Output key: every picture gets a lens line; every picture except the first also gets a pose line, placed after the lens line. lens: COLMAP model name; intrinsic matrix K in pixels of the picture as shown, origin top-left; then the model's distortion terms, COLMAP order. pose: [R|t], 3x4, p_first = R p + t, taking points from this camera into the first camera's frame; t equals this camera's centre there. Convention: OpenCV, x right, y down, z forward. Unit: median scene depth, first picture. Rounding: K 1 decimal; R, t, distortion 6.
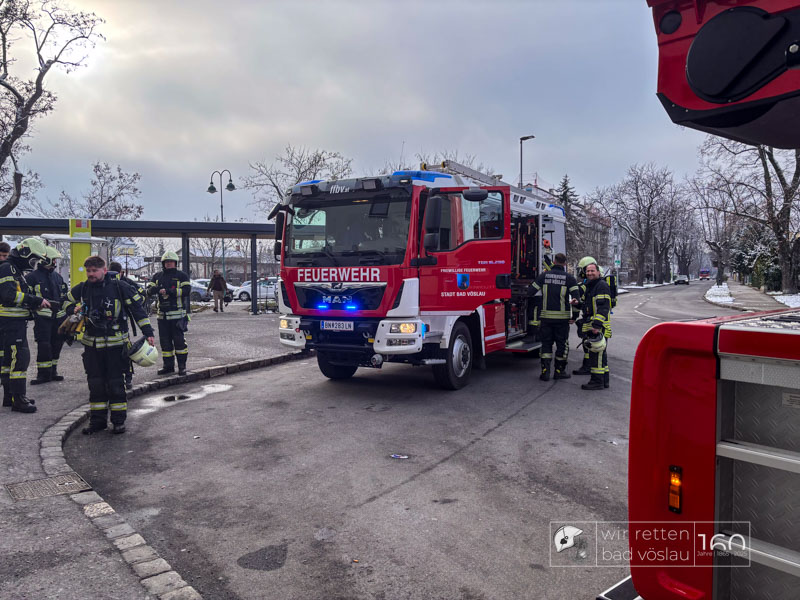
lens RADIAL K [[593.1, 0, 415.1], [0, 593.1, 297.8], [0, 0, 1]] dist [0.046124, -0.006223]
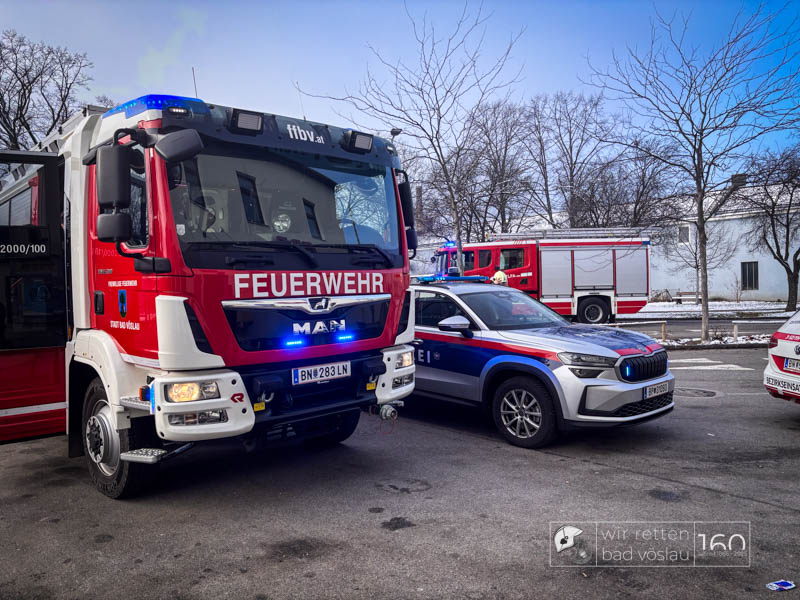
lens RADIAL K [[593.1, 0, 415.1], [0, 593.1, 297.8], [0, 0, 1]] dist [0.046124, -0.006223]
pose [[0.320337, -0.023618, 0.947009, -0.645206], [0.058316, 0.998285, 0.005171, -0.023054], [-0.945507, 0.053569, 0.321165, 0.728682]]
